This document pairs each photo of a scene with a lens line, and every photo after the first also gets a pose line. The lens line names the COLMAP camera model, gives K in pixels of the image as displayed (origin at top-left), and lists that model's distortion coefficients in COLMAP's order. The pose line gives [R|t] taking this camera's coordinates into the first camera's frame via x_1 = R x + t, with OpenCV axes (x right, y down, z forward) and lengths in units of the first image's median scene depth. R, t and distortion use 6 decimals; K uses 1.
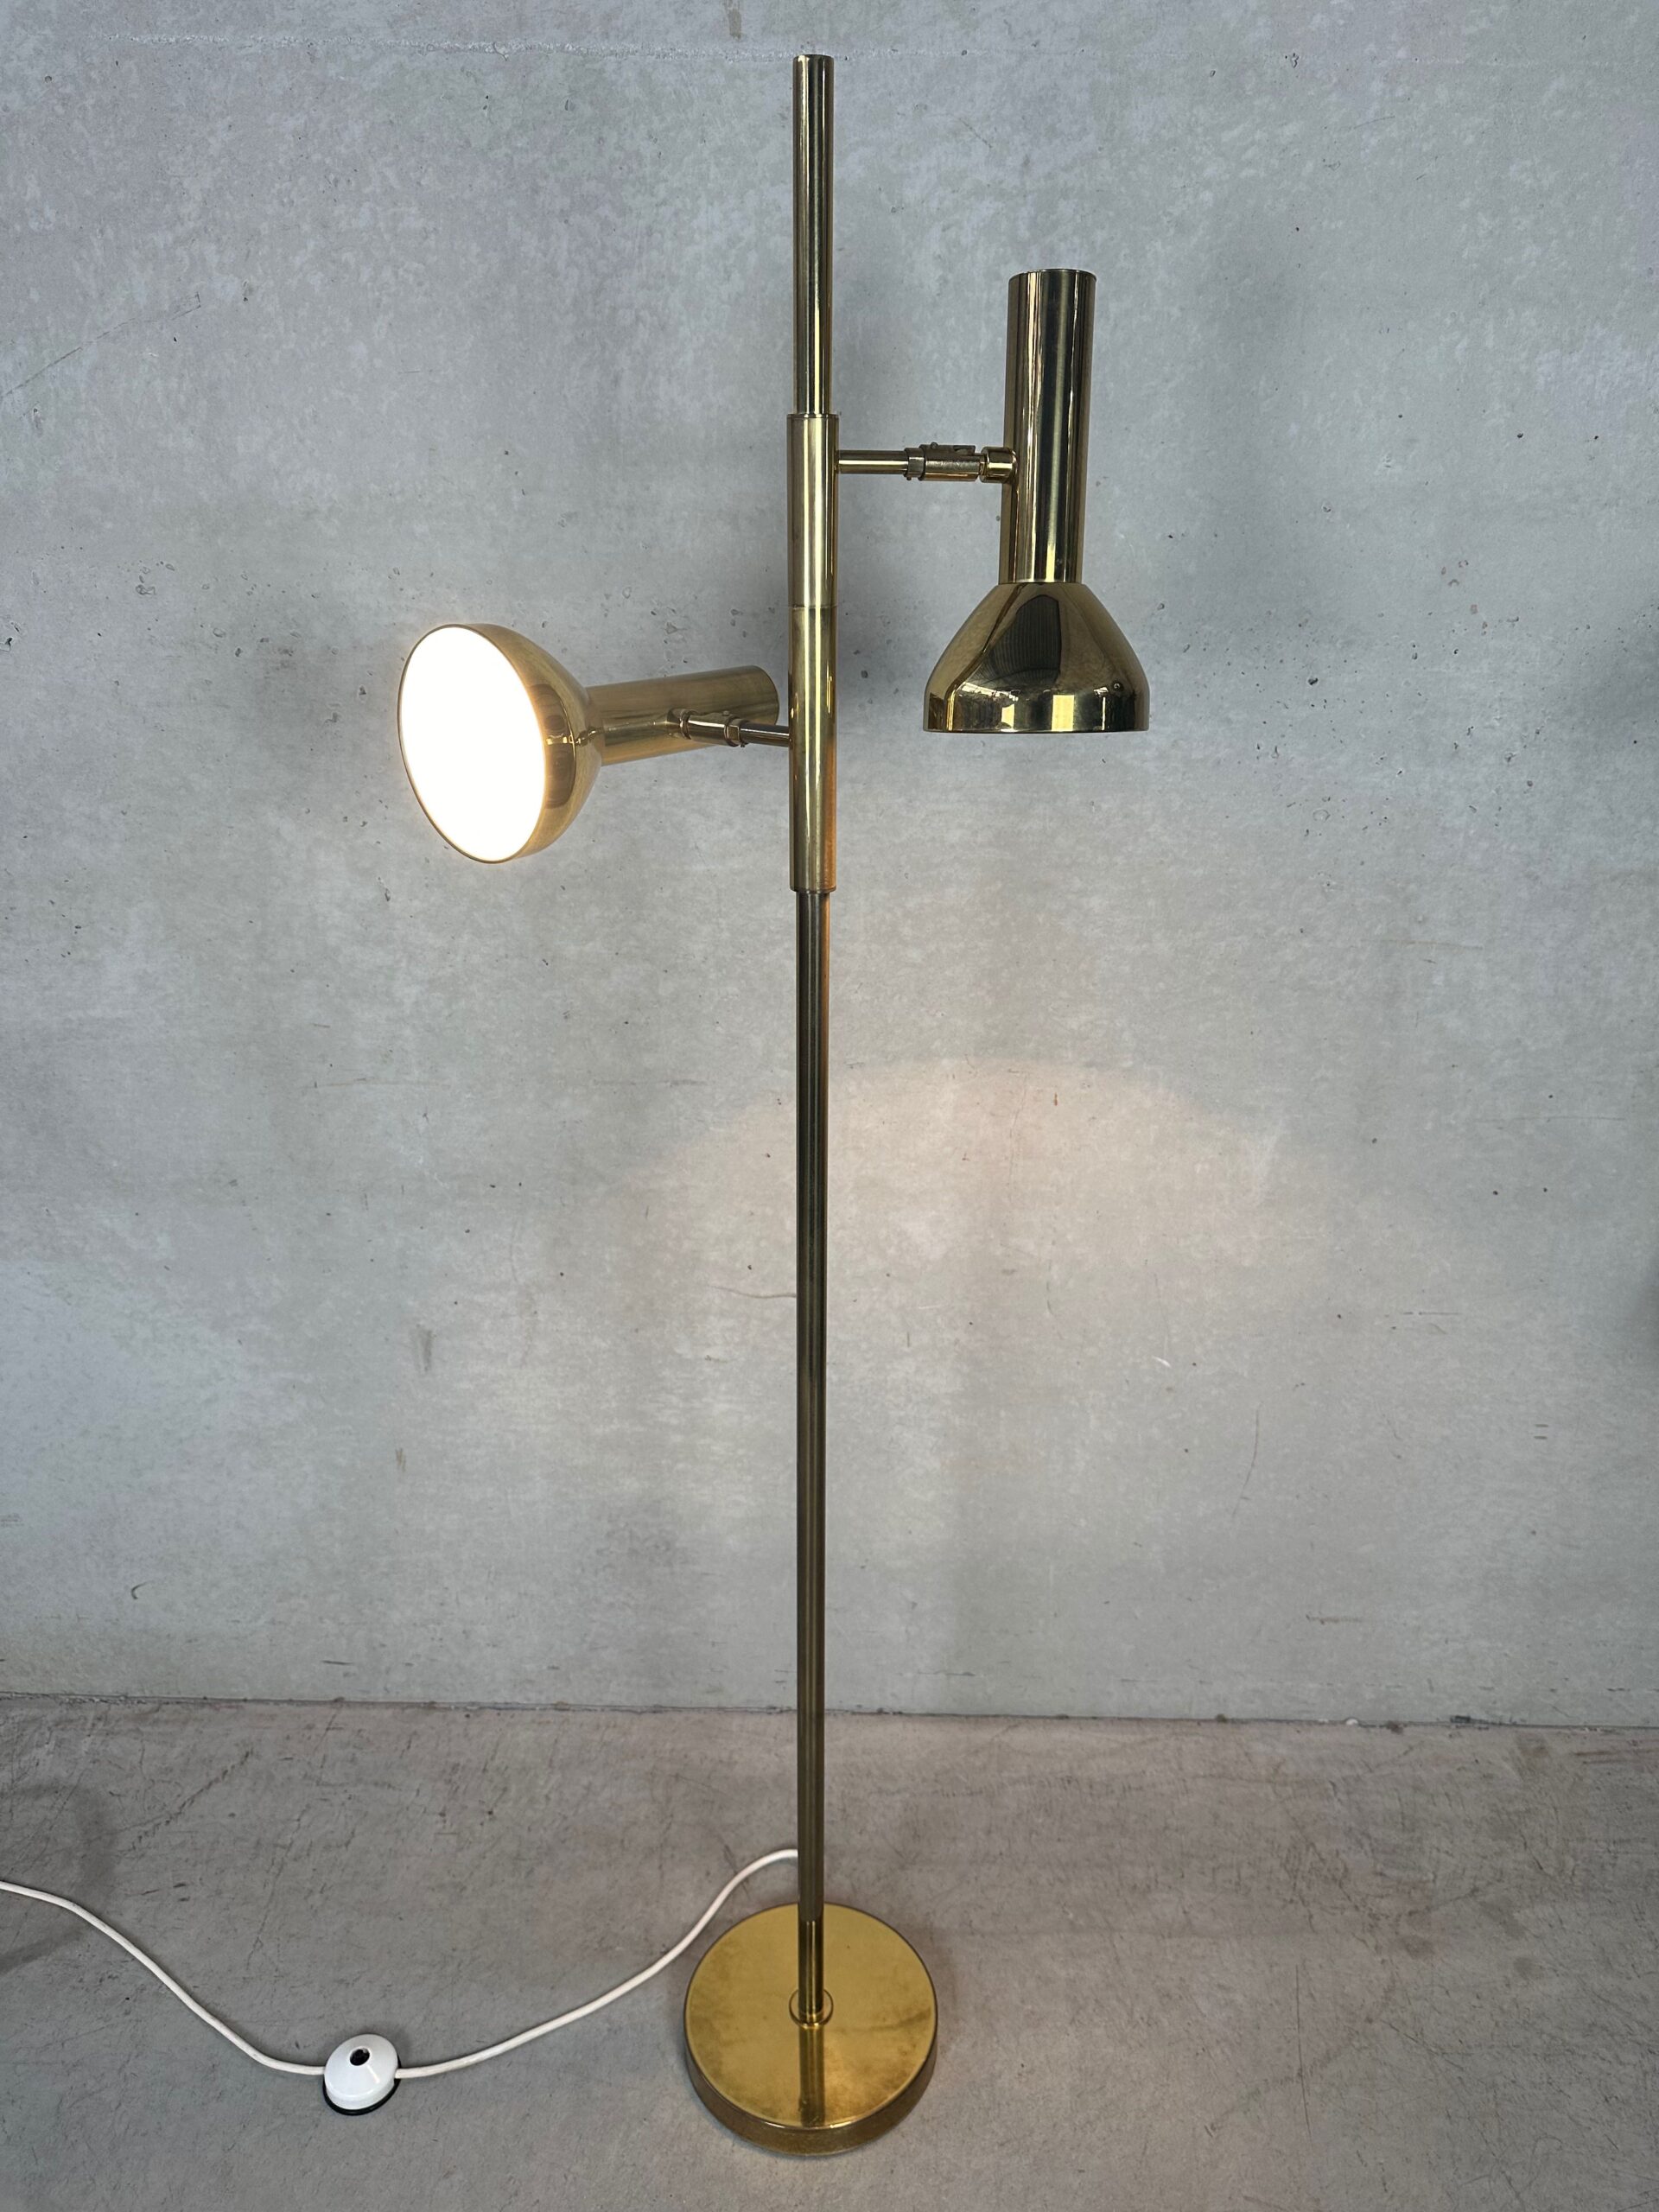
lens RADIAL K [[1559.4, 0, 827.9], [0, 1559.4, 1140.2], [0, 0, 1]] dist [-0.004015, -0.010440]
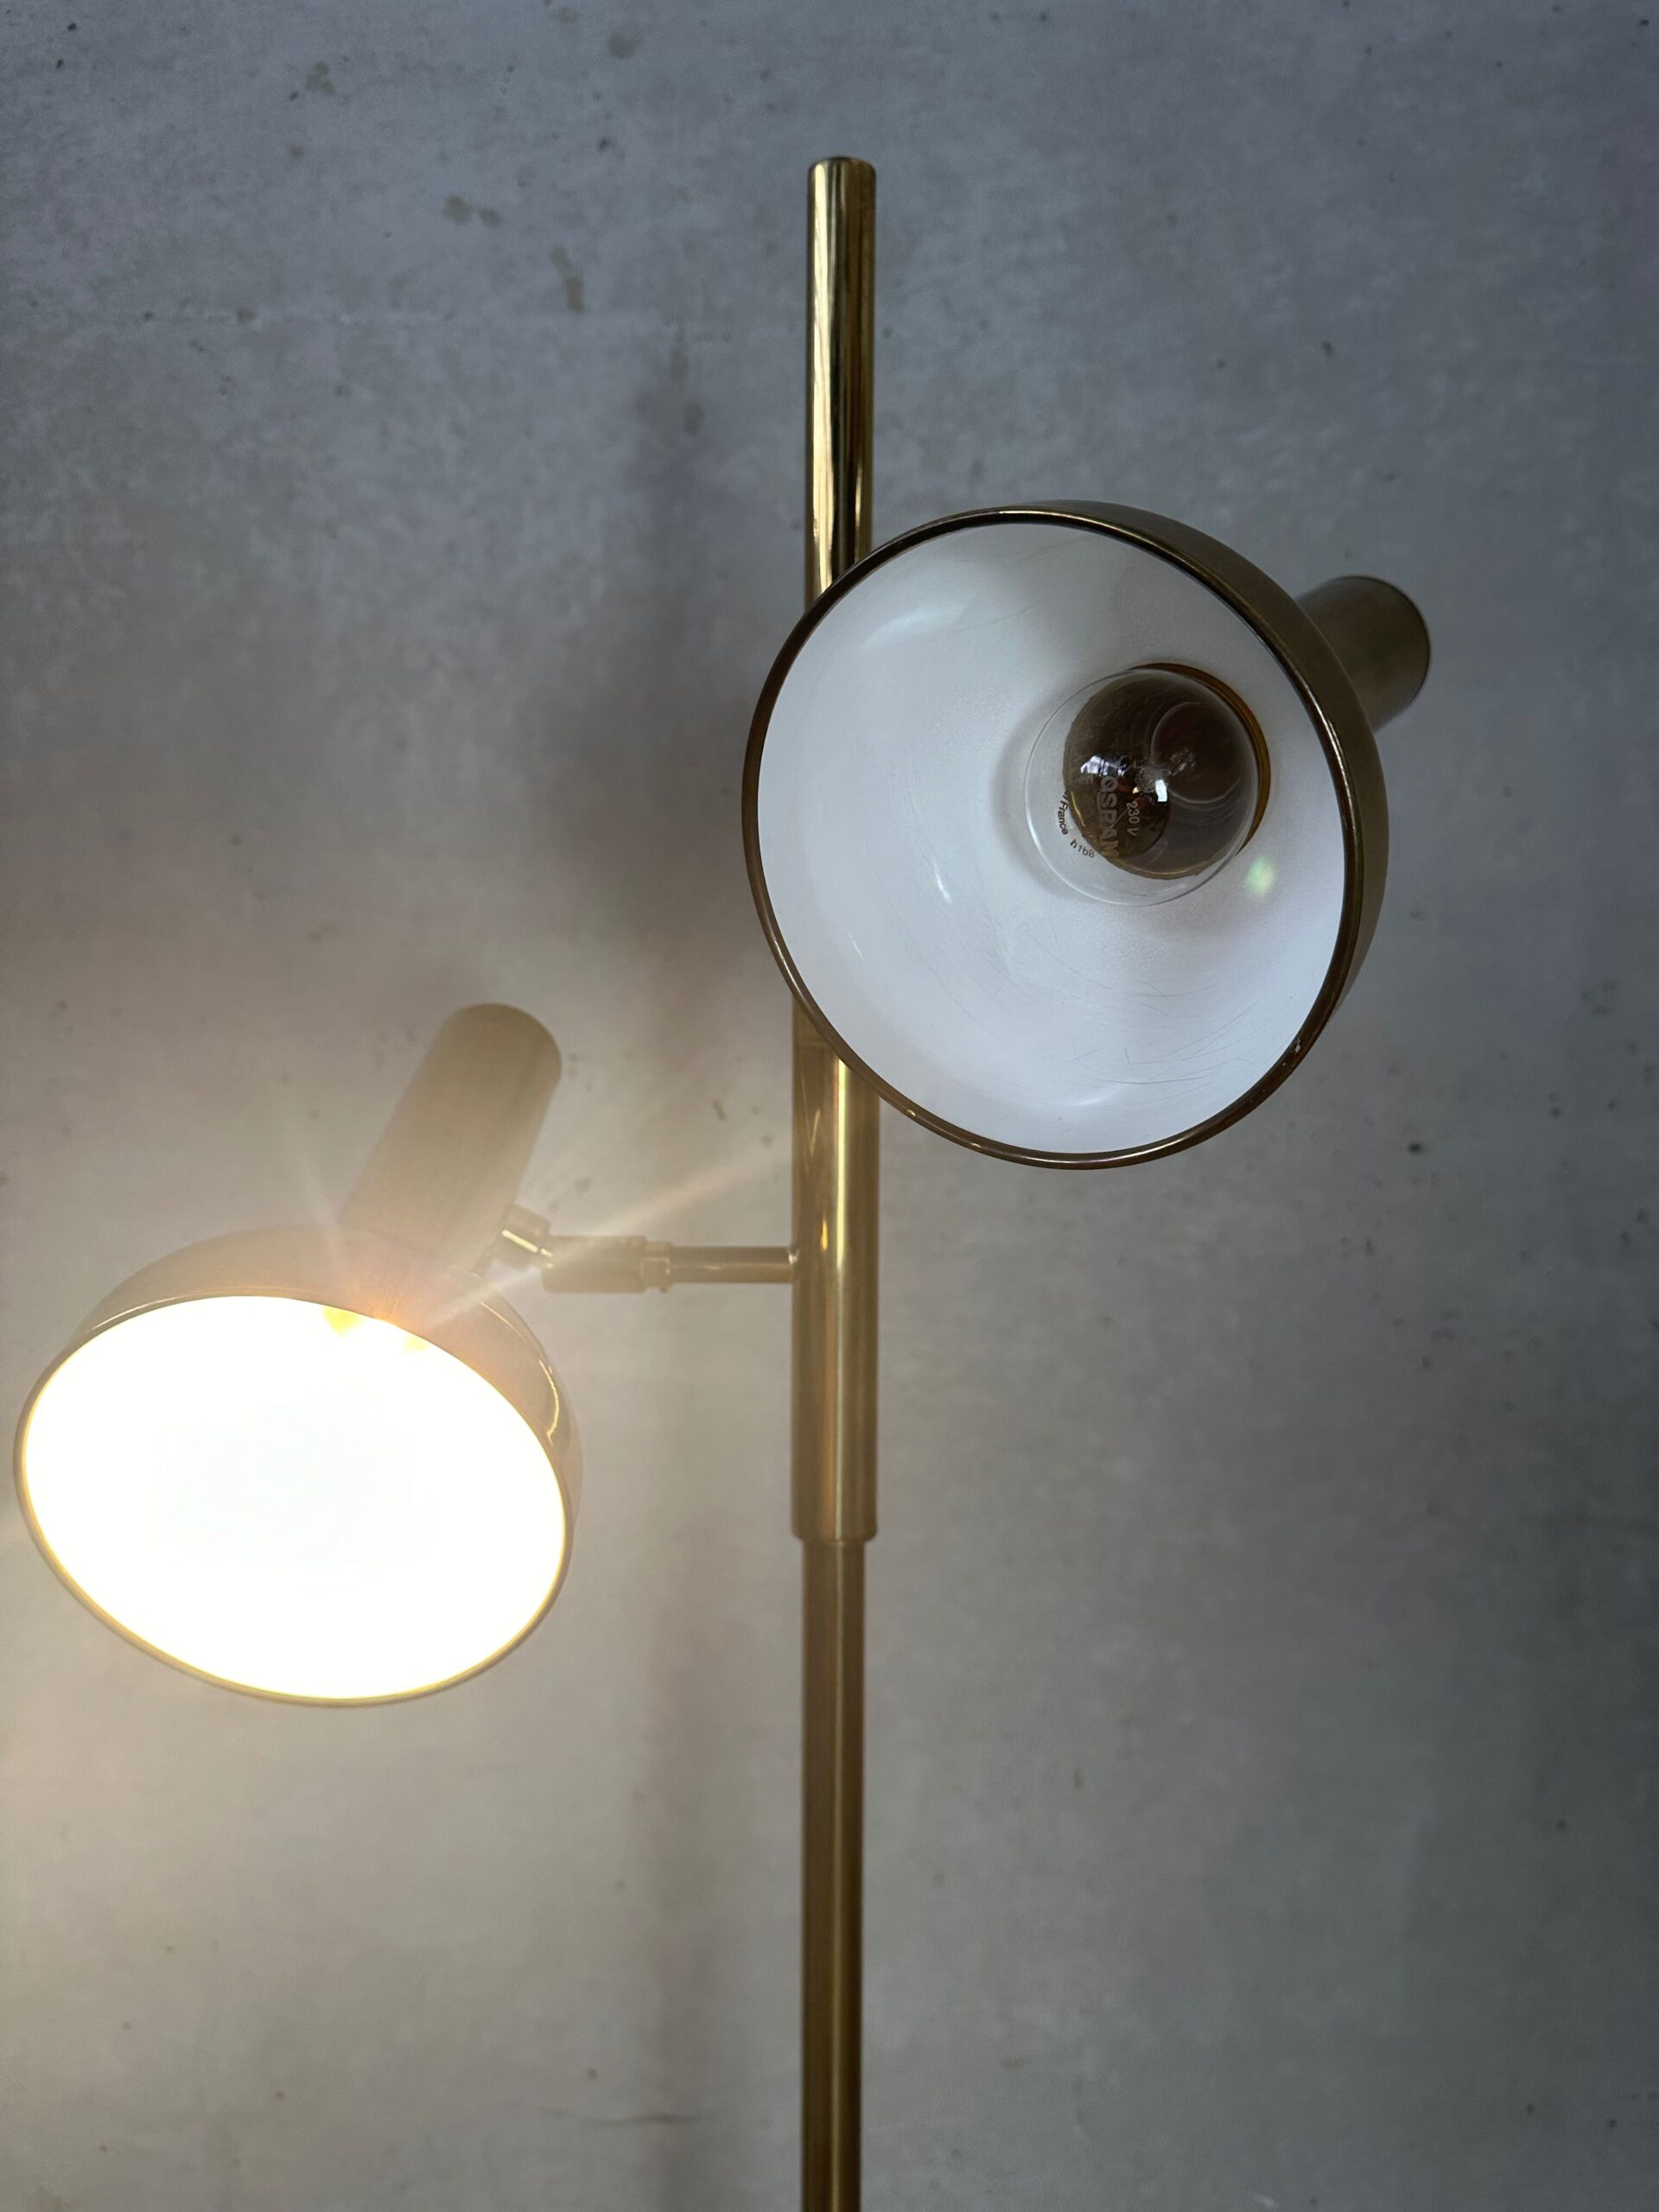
lens RADIAL K [[1559.4, 0, 818.9], [0, 1559.4, 1101.8], [0, 0, 1]] dist [-0.004015, -0.010440]
pose [[0.998090, -0.009624, 0.061016, 0.006275], [0.026962, 0.956599, -0.290157, -0.129058], [-0.055575, 0.291248, 0.955032, 0.374839]]
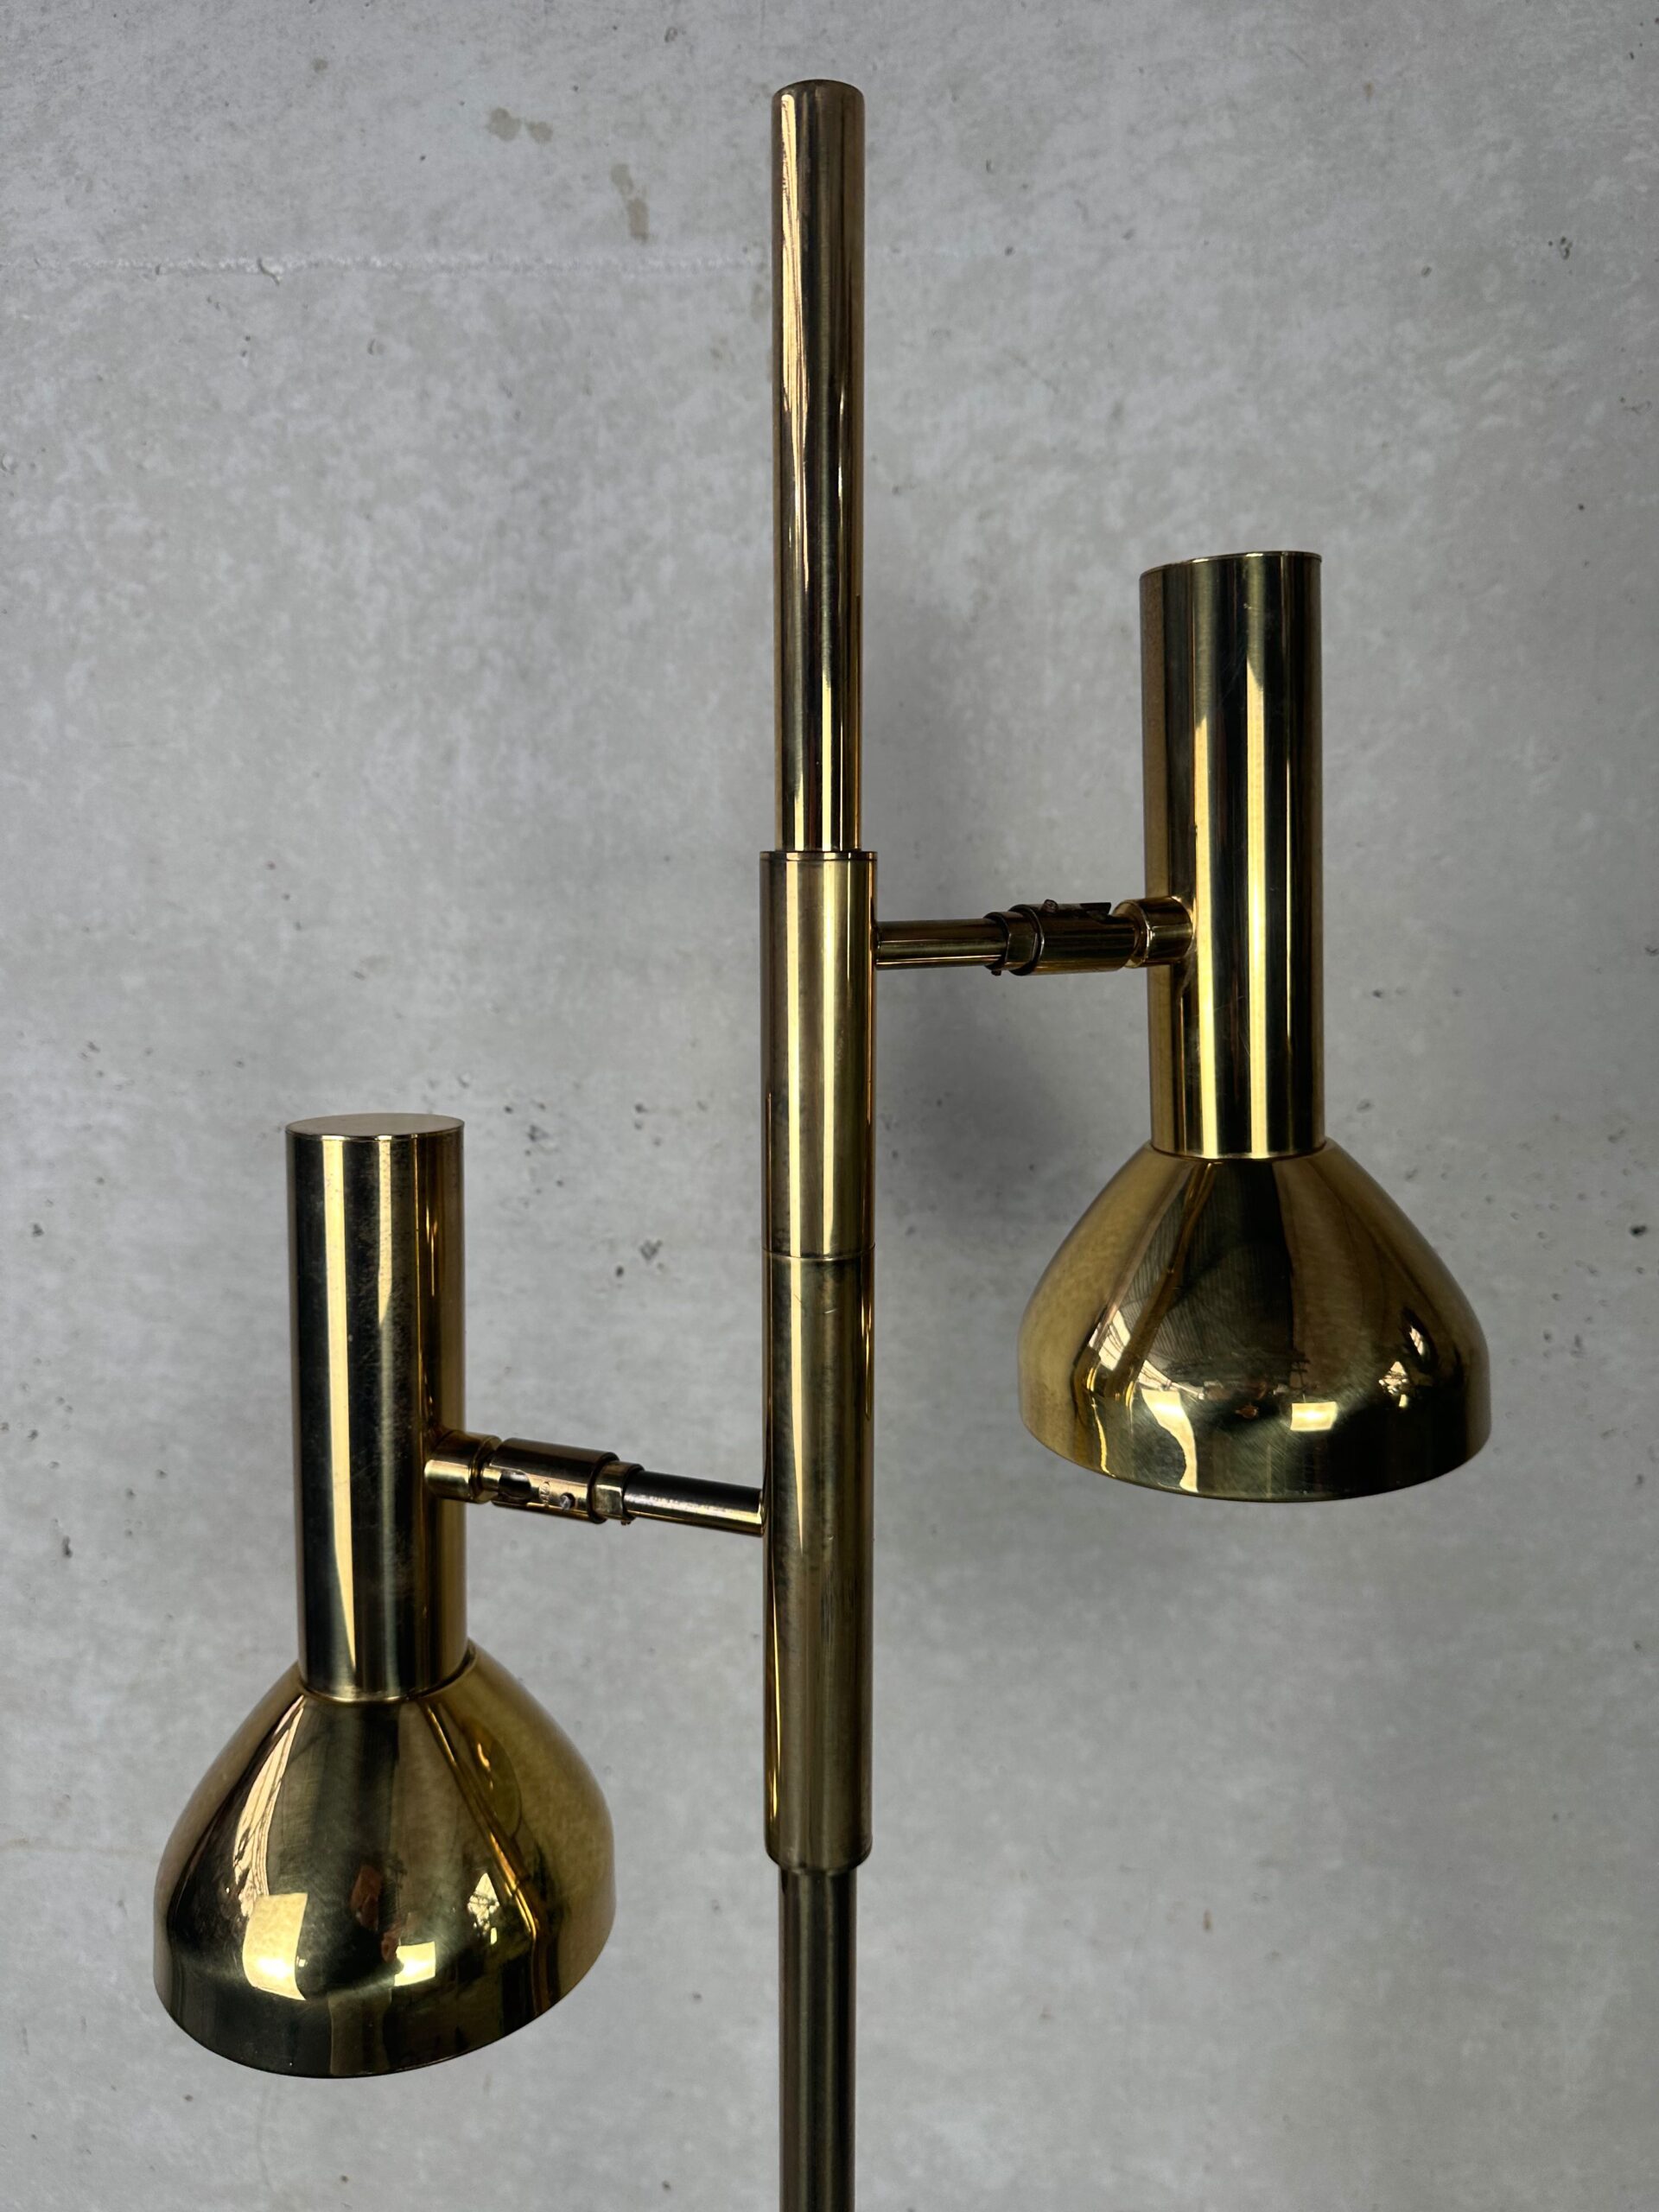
lens RADIAL K [[1559.4, 0, 811.5], [0, 1559.4, 1098.2], [0, 0, 1]] dist [-0.004015, -0.010440]
pose [[0.998741, 0.001711, -0.050130, 0.038076], [-0.013247, 0.972931, -0.230718, -0.218518], [0.048378, 0.231091, 0.971728, 0.446048]]
